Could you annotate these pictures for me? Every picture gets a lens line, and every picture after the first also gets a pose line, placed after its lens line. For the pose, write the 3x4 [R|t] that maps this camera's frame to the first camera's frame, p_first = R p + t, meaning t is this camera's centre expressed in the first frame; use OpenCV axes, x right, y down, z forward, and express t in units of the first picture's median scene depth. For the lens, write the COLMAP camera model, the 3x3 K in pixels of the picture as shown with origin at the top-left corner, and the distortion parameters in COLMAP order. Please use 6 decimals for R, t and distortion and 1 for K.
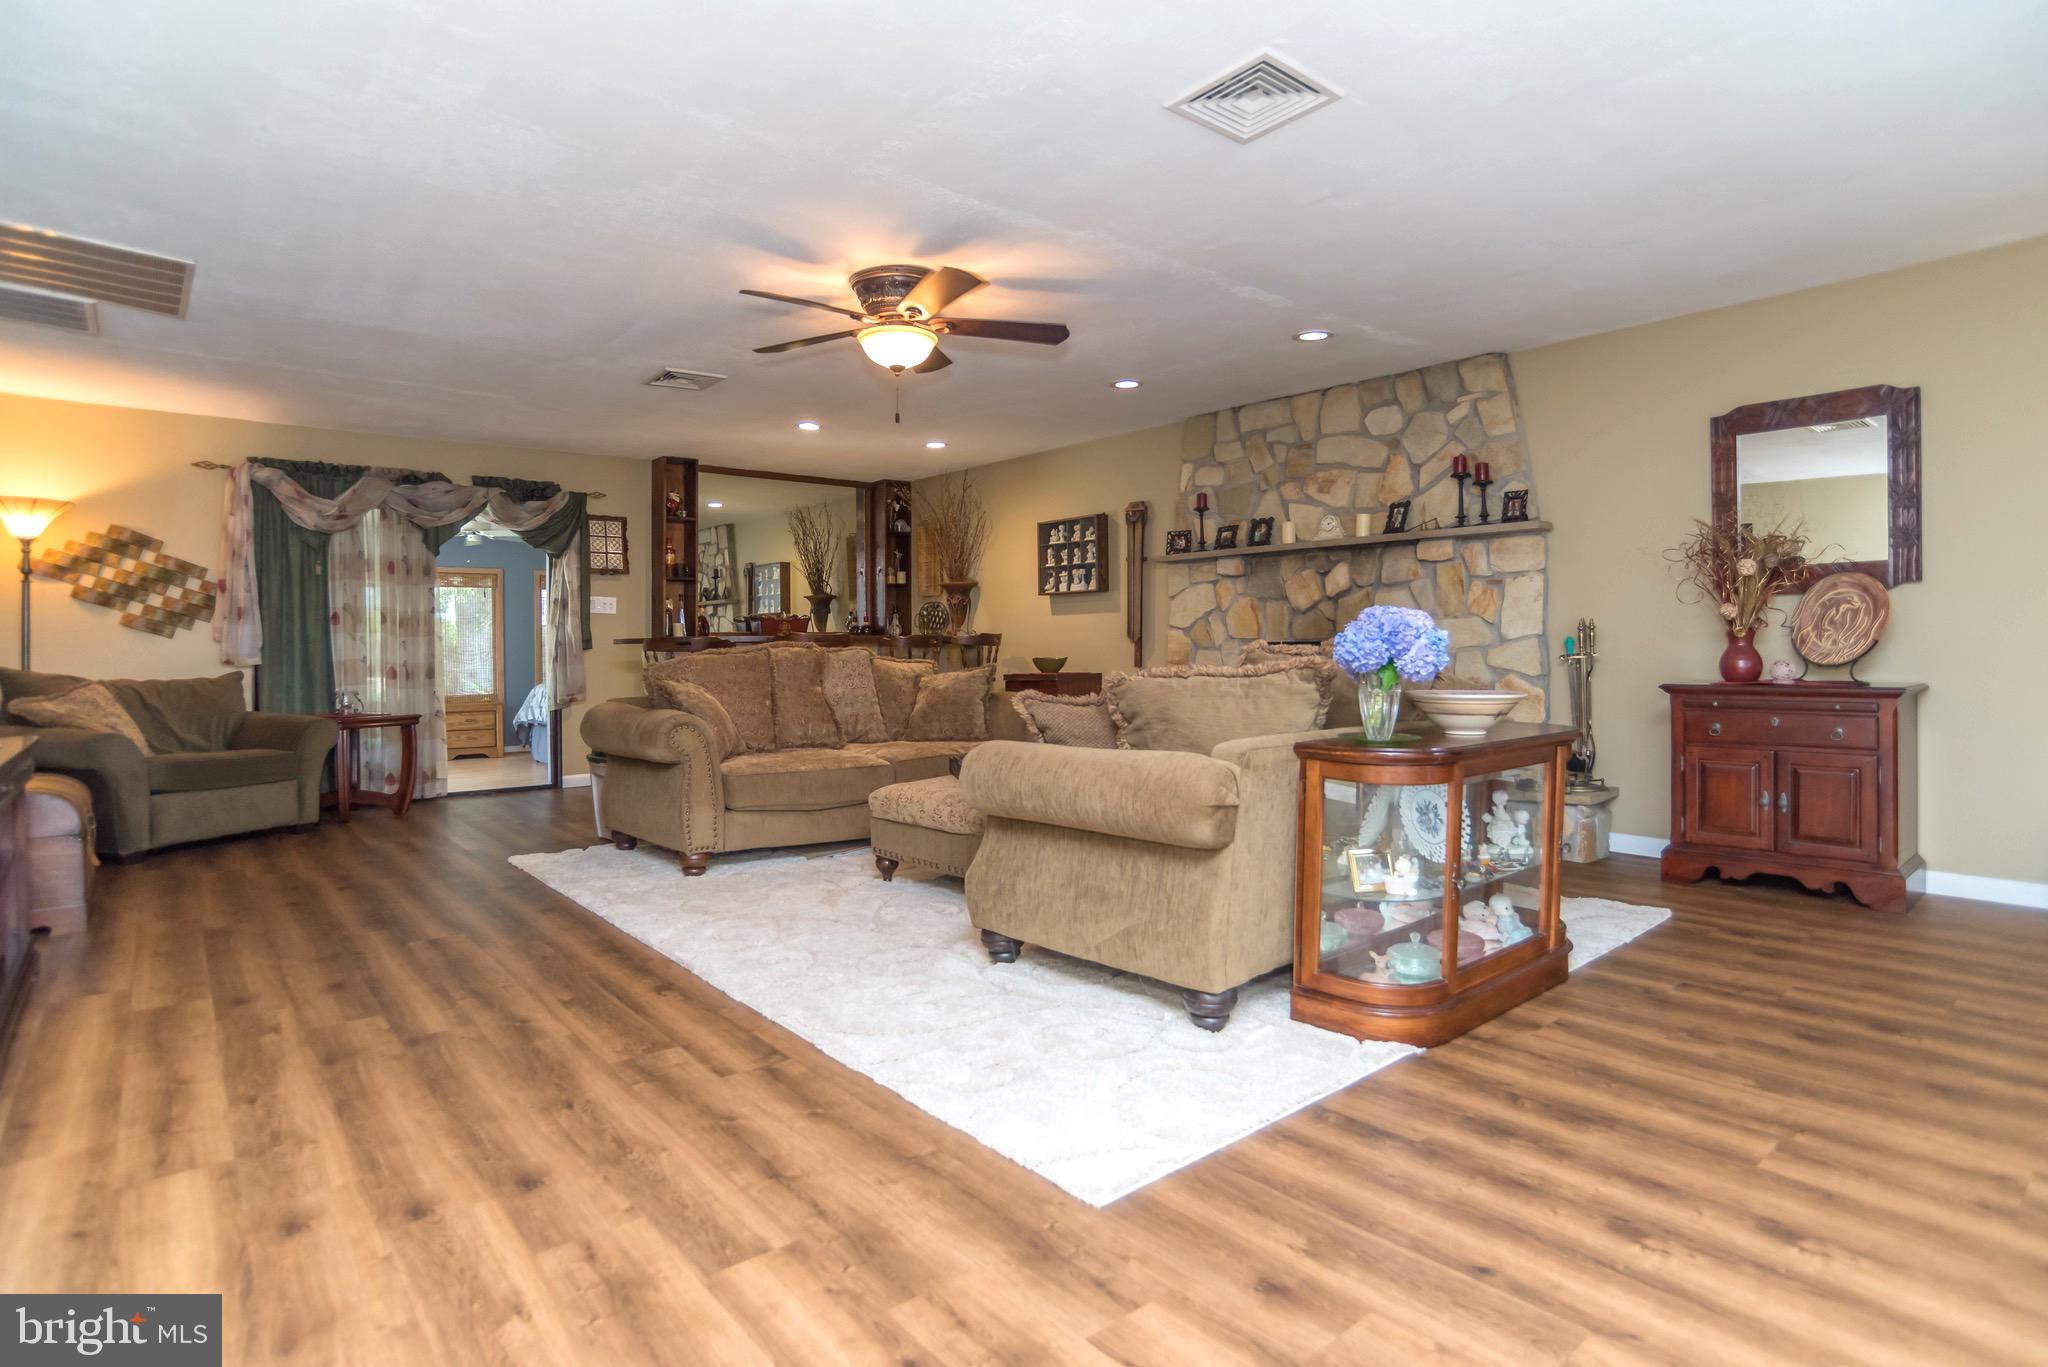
lens RADIAL K [[1052.7, 0, 1011.9], [0, 1052.7, 679.6], [0, 0, 1]] dist [-0.085658, 0.050466]
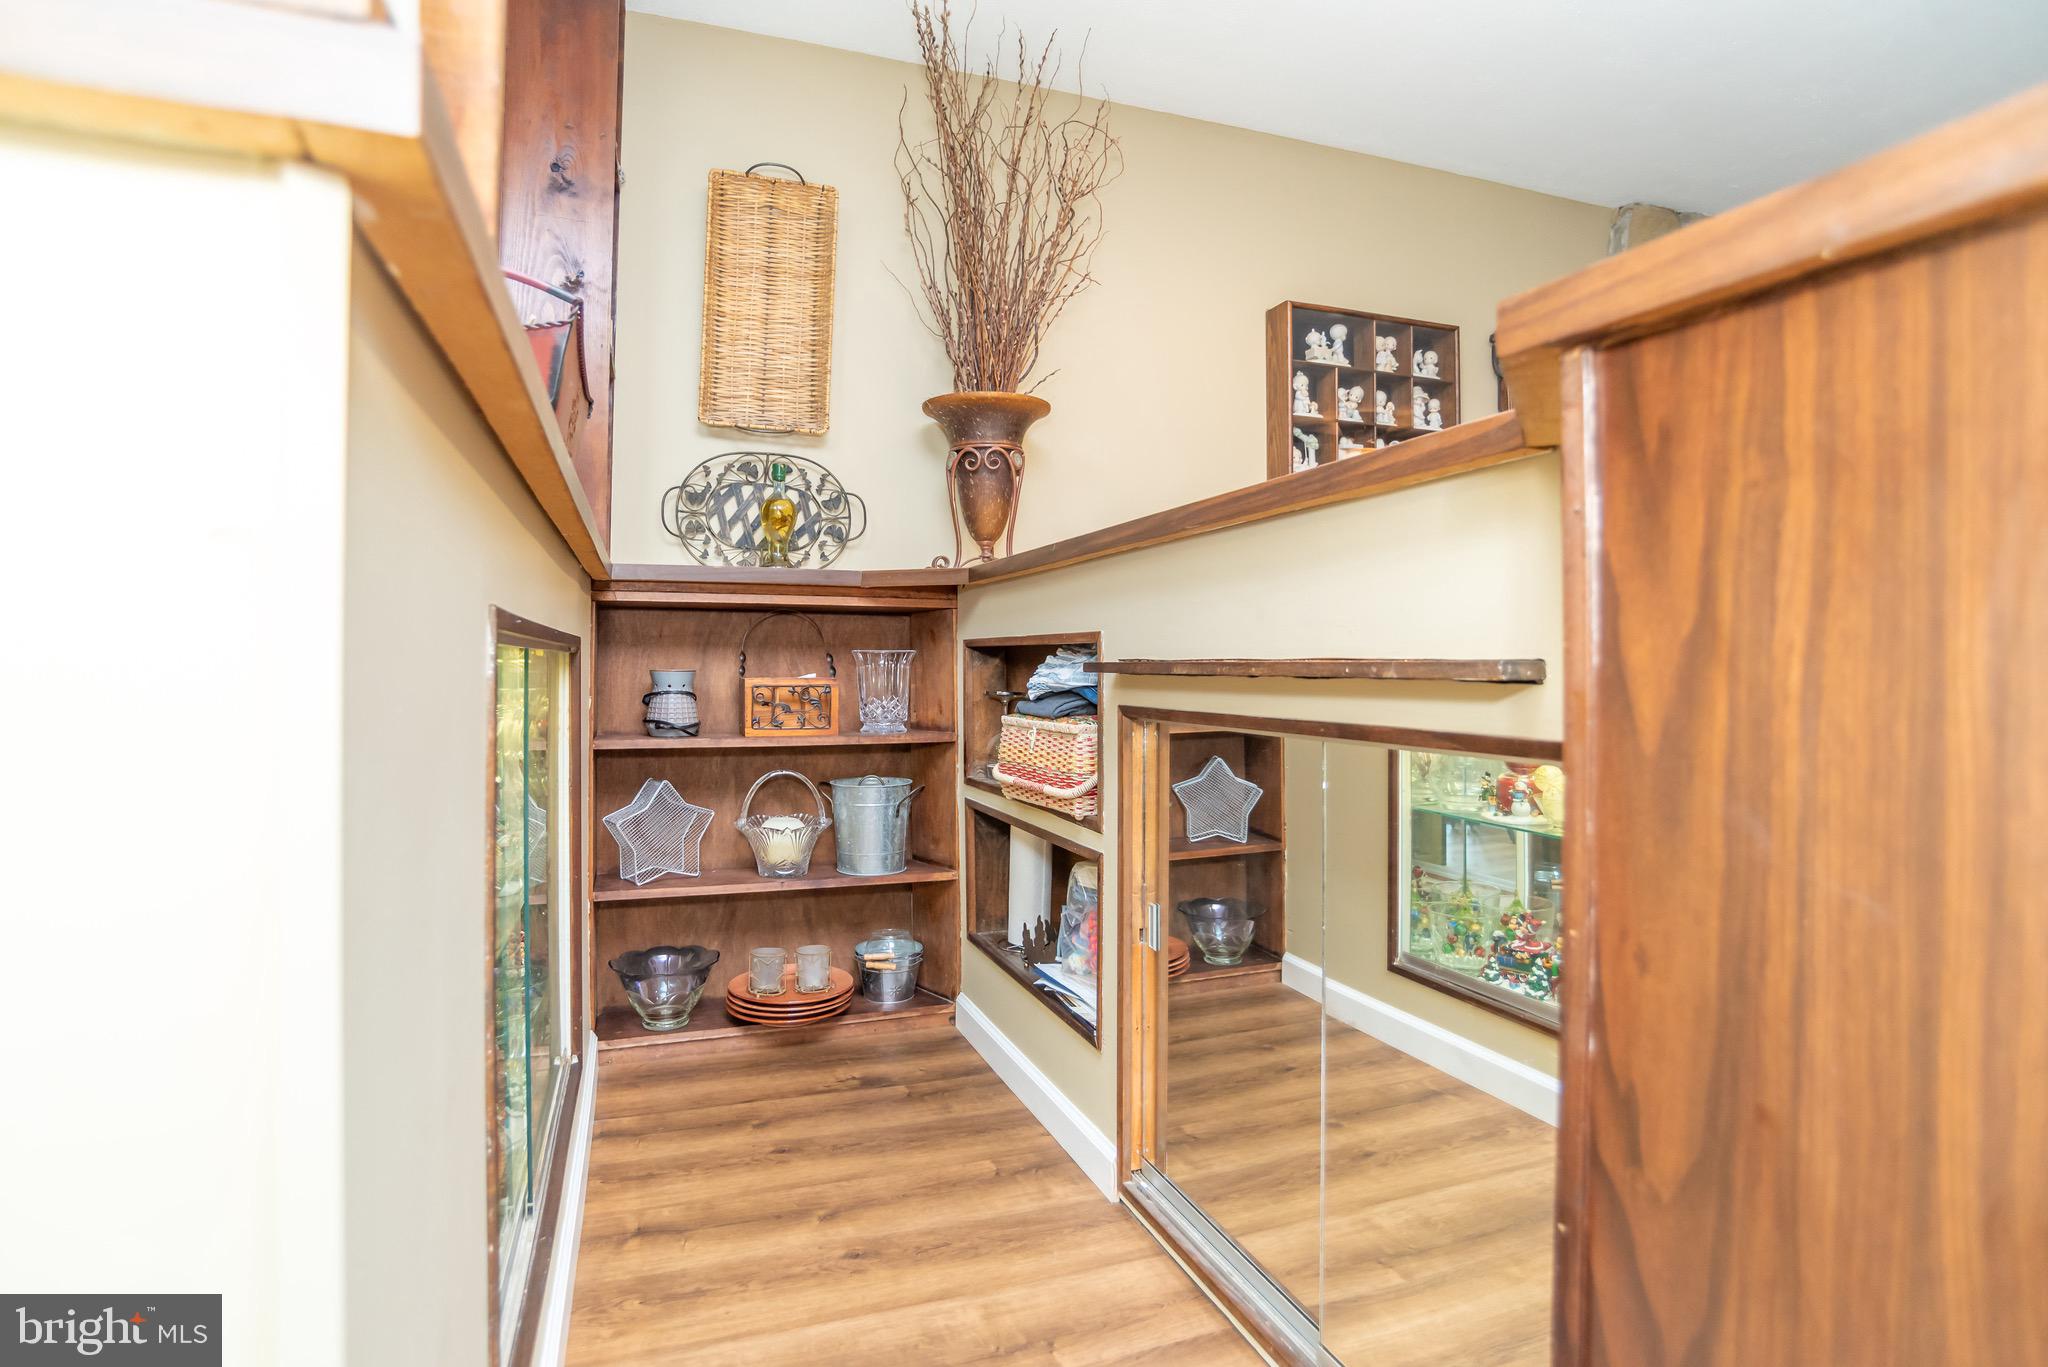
lens RADIAL K [[1067.0, 0, 1009.3], [0, 1067.0, 646.9], [0, 0, 1]] dist [-0.088952, 0.050838]
pose [[0.353136, 0.032897, 0.934994, -0.501251], [0.025165, 0.998686, -0.044643, -0.010103], [-0.935234, 0.039294, 0.351844, 1.317999]]
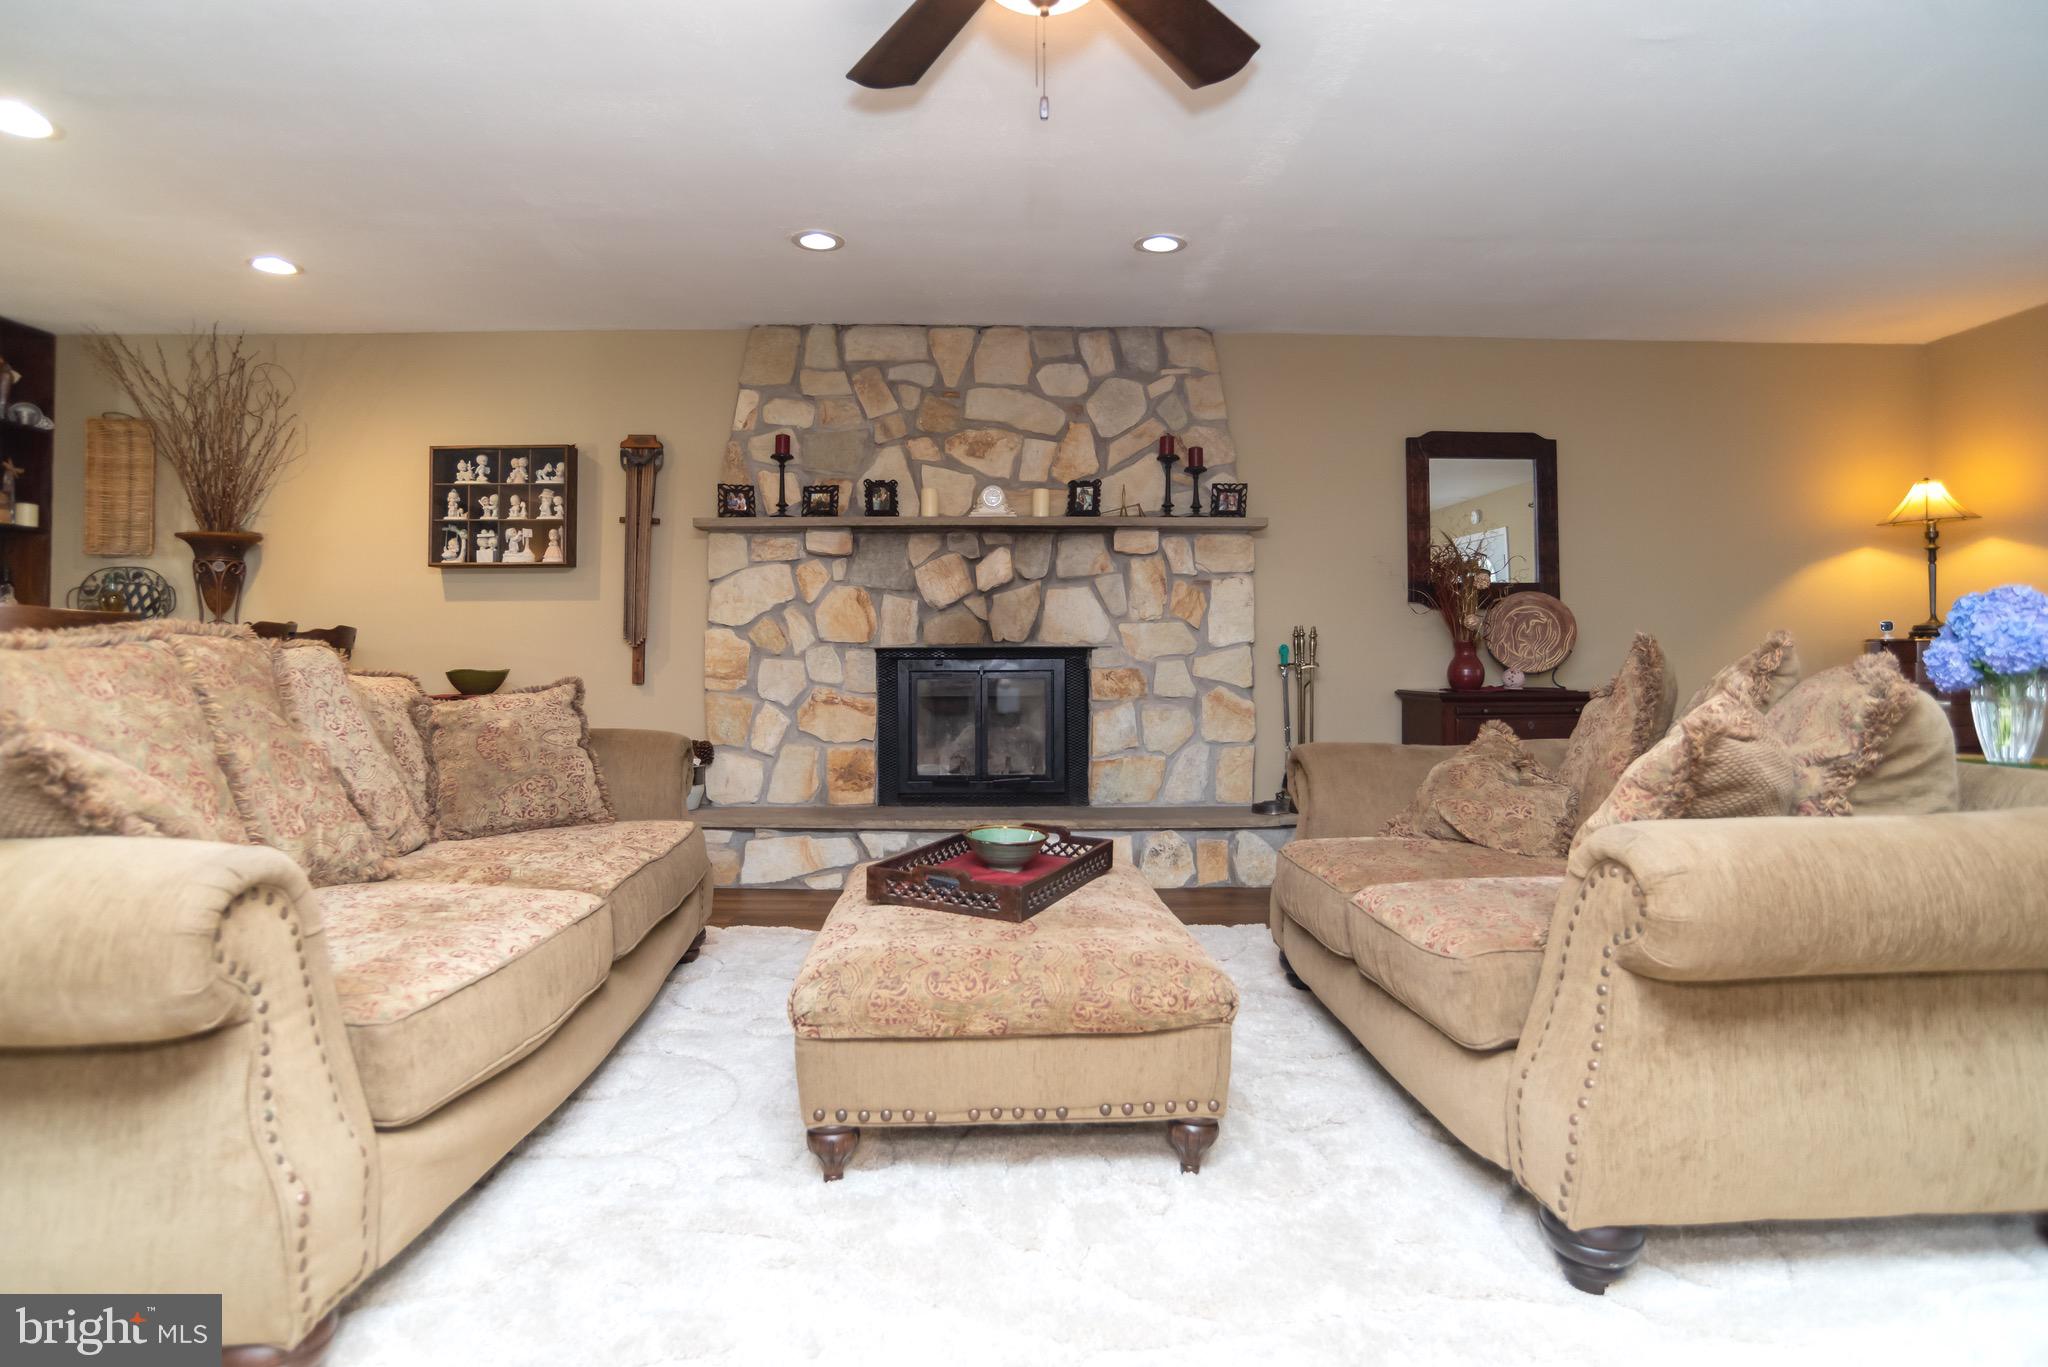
lens RADIAL K [[1067.0, 0, 1009.3], [0, 1067.0, 646.9], [0, 0, 1]] dist [-0.088952, 0.050838]
pose [[0.623651, 0.020558, 0.781433, -0.316524], [0.019395, 0.998939, -0.041759, -0.004170], [-0.781462, 0.041199, 0.622591, 0.514953]]
